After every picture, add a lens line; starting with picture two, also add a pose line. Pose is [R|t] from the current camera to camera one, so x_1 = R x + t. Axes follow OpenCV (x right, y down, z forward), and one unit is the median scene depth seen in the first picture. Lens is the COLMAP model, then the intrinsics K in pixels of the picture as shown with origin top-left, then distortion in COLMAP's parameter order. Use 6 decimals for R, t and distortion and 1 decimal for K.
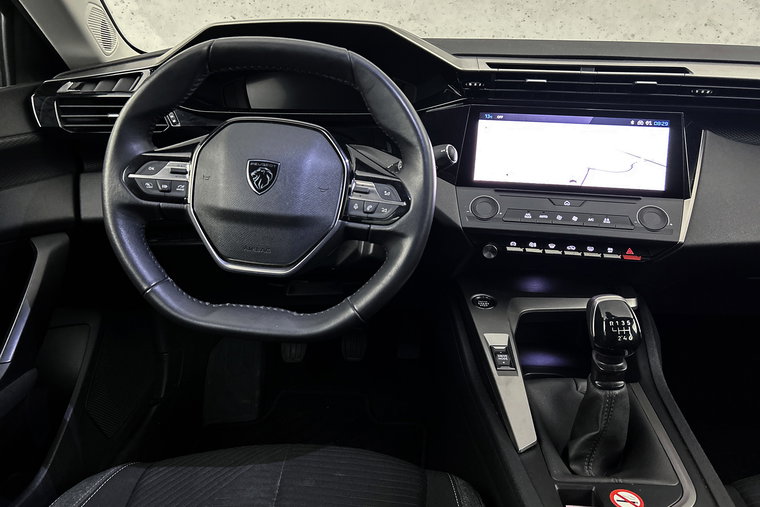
lens RADIAL K [[569.0, 0, 377.2], [0, 569.0, 251.6], [0, 0, 1]] dist [0.051162, -0.060622]
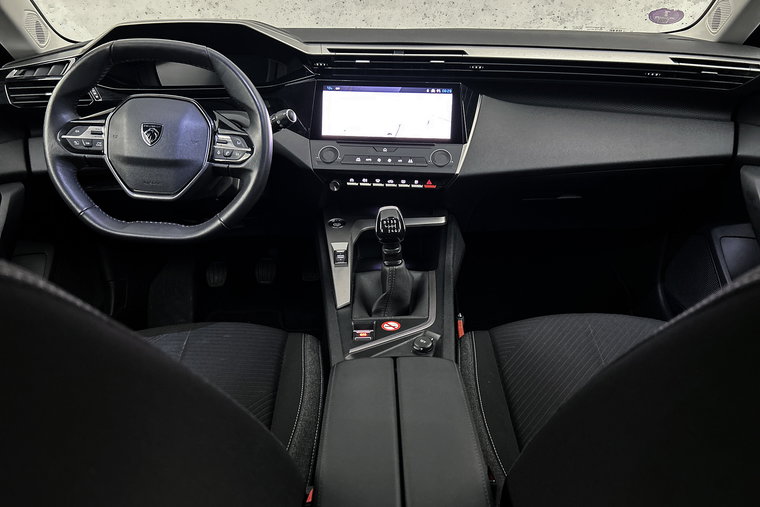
lens RADIAL K [[569.0, 0, 386.7], [0, 569.0, 265.0], [0, 0, 1]] dist [0.051162, -0.060622]
pose [[0.996950, -0.044536, 0.064085, 0.234396], [0.039265, 0.995917, 0.081288, 0.088167], [-0.067444, -0.078523, 0.994628, -0.446812]]
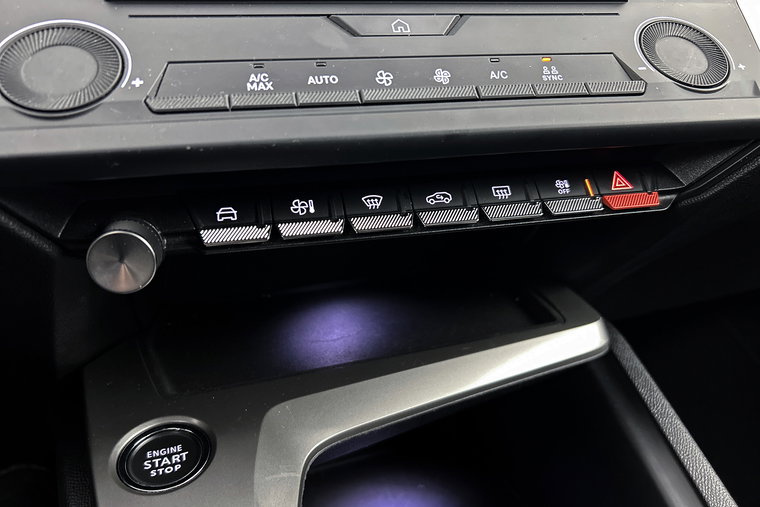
lens RADIAL K [[569.0, 0, 377.8], [0, 569.0, 256.4], [0, 0, 1]] dist [0.051162, -0.060622]
pose [[0.924675, -0.156860, 0.346944, 0.218776], [0.169684, 0.985476, -0.006690, 0.017643], [-0.340856, 0.065057, 0.937862, 0.776323]]
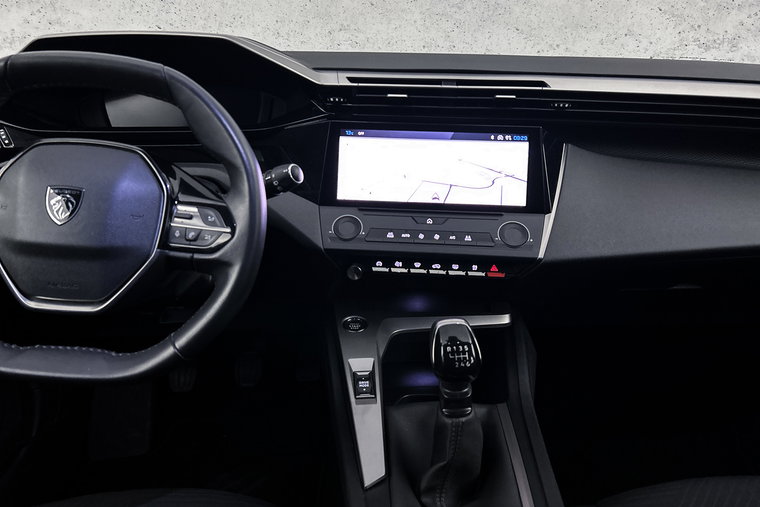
lens RADIAL K [[569.0, 0, 375.9], [0, 569.0, 254.1], [0, 0, 1]] dist [0.051162, -0.060622]
pose [[0.996627, -0.029958, 0.076395, 0.166504], [0.030788, 0.999479, -0.009701, -0.022026], [-0.076065, 0.012020, 0.997030, 0.041952]]
